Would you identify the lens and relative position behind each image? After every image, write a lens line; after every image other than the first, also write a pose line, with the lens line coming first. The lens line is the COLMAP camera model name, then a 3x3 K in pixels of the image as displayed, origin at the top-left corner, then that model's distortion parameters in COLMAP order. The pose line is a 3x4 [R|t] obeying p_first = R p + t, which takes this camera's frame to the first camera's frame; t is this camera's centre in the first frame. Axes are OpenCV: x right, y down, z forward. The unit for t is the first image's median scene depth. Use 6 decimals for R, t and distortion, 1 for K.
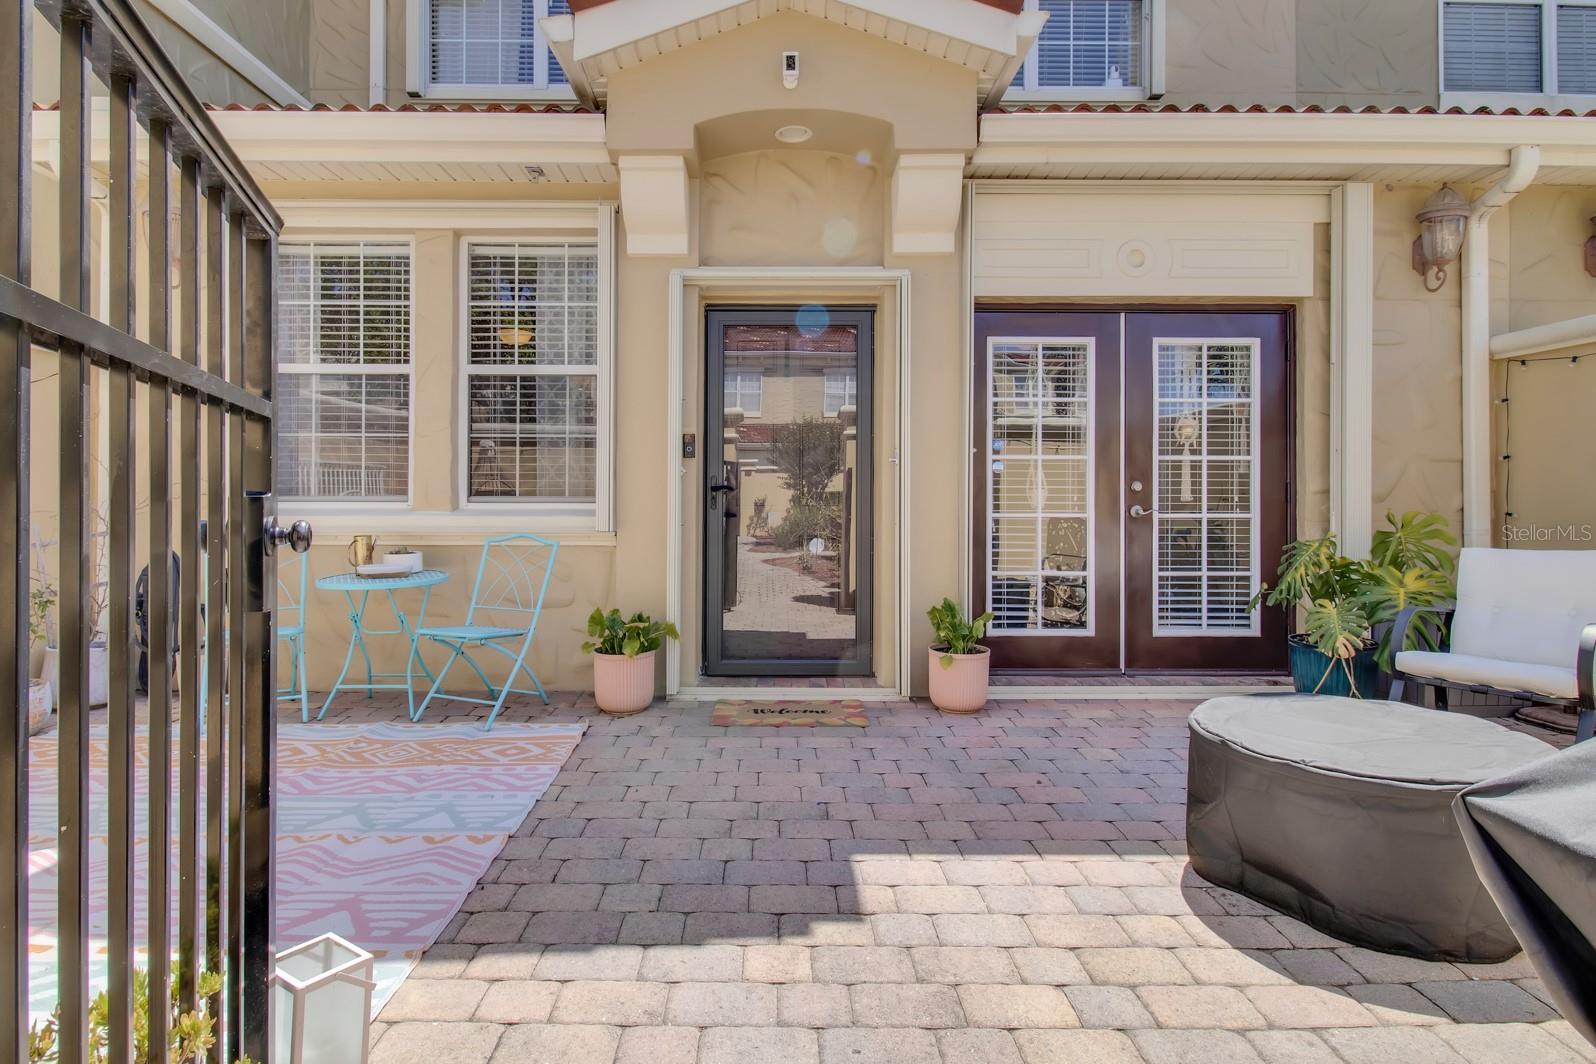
lens RADIAL K [[751.9, 0, 806.9], [0, 751.9, 516.6], [0, 0, 1]] dist [-0.000281, -0.012100]
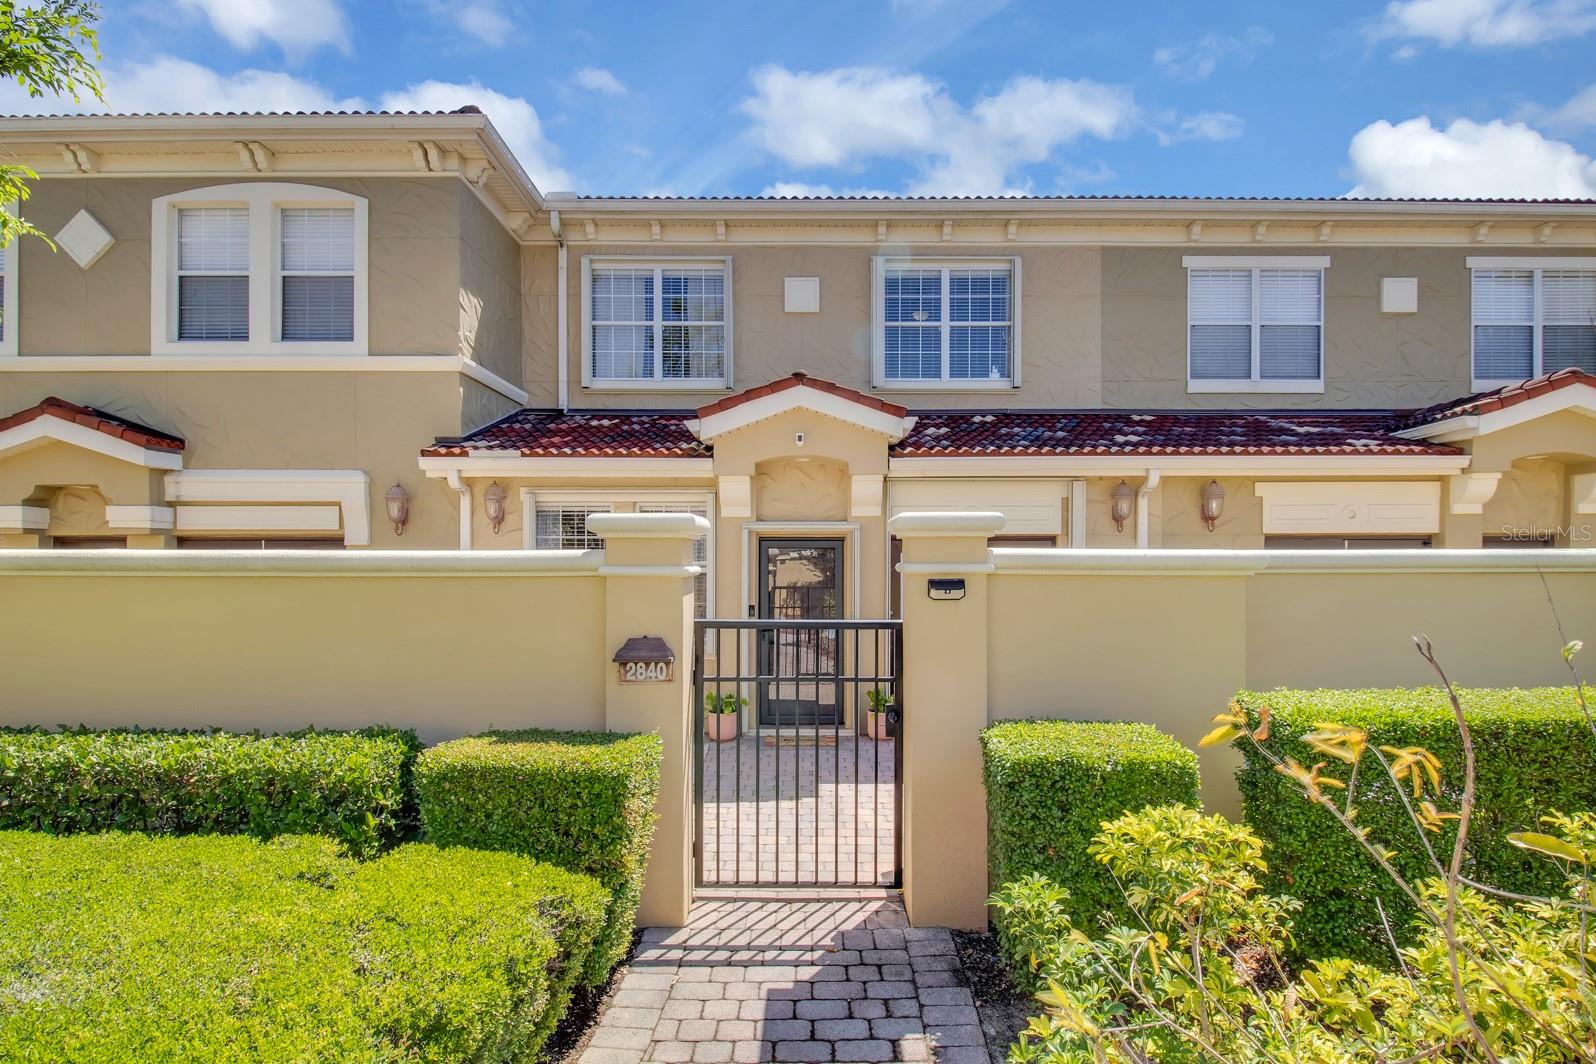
lens RADIAL K [[778.3, 0, 802.8], [0, 778.3, 526.6], [0, 0, 1]] dist [0.000739, -0.012345]
pose [[0.999369, -0.008238, -0.034538, 0.056176], [0.007033, 0.999367, -0.034865, -0.248051], [0.034804, 0.034600, 0.998795, -1.118205]]
